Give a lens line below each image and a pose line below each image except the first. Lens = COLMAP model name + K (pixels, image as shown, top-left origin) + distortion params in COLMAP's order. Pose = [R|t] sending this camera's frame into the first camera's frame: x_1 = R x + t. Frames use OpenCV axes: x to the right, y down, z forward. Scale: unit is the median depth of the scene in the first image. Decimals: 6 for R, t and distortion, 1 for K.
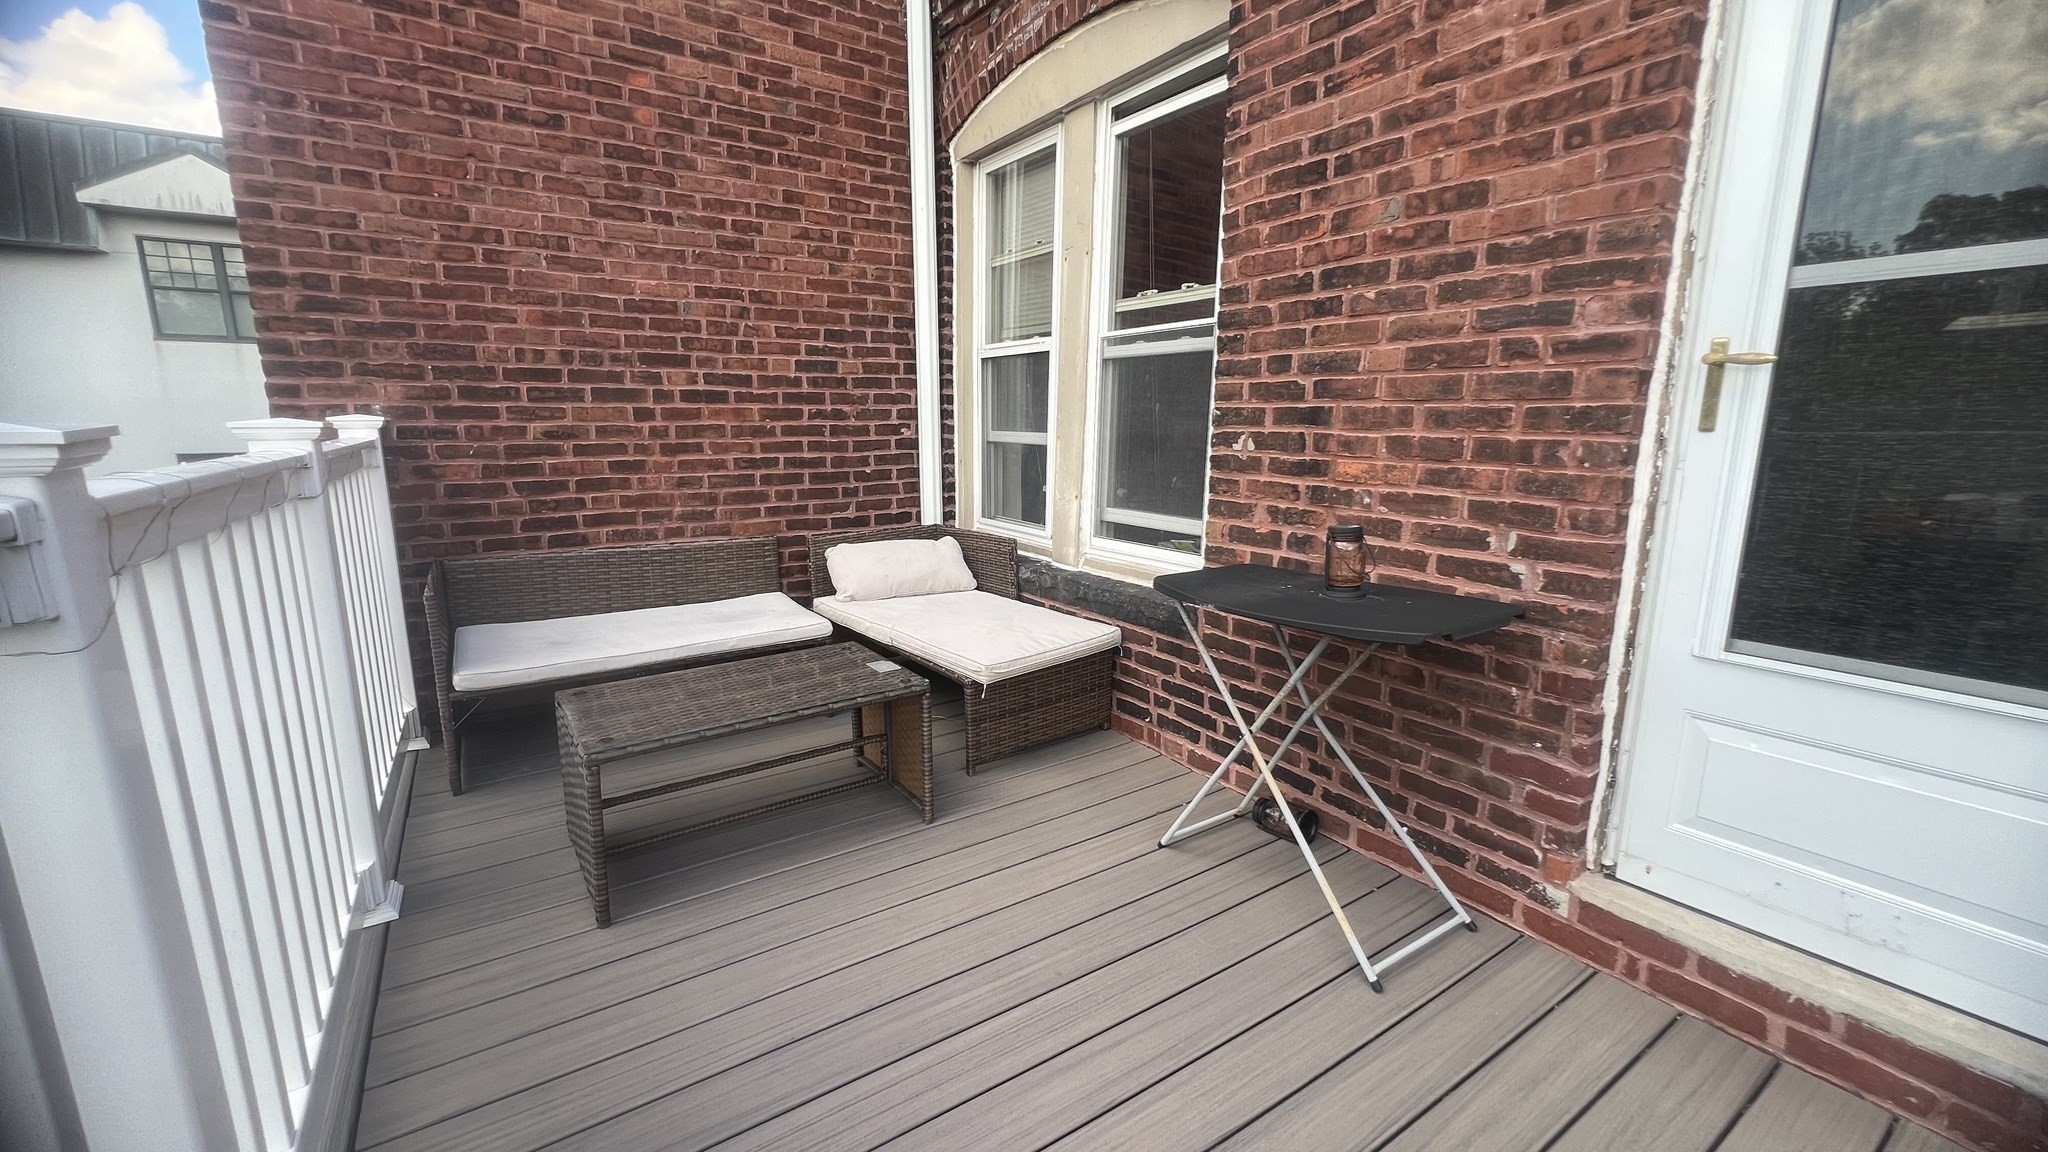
lens RADIAL K [[816.3, 0, 1025.4], [0, 816.3, 577.2], [0, 0, 1]] dist [-0.004524, 0.000093]
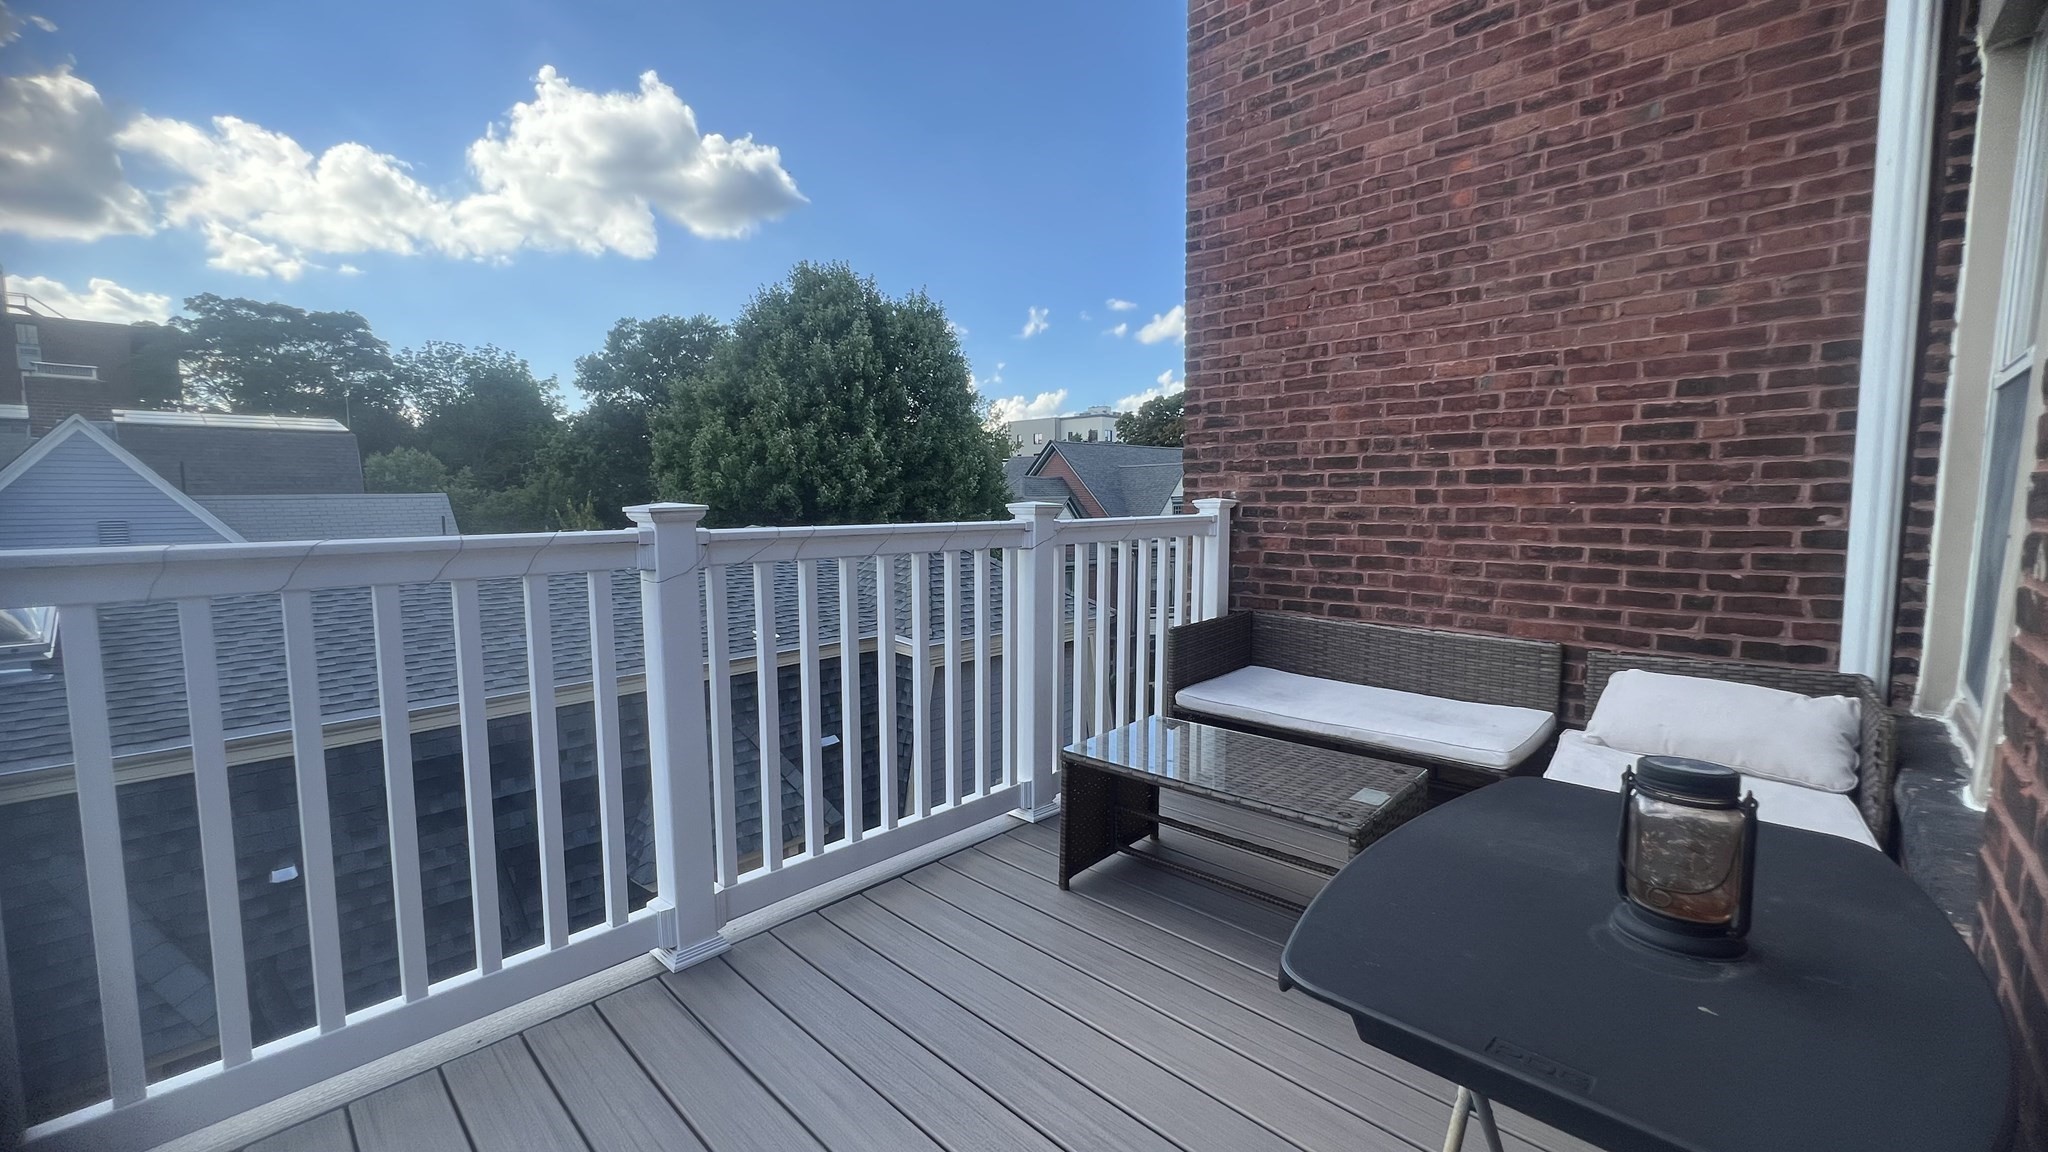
lens RADIAL K [[816.3, 0, 1027.4], [0, 816.3, 578.5], [0, 0, 1]] dist [-0.004524, 0.000093]
pose [[0.214225, 0.090436, -0.972589, 0.396799], [-0.183642, 0.981678, 0.050831, -0.063622], [0.959366, 0.167719, 0.226908, 0.327987]]
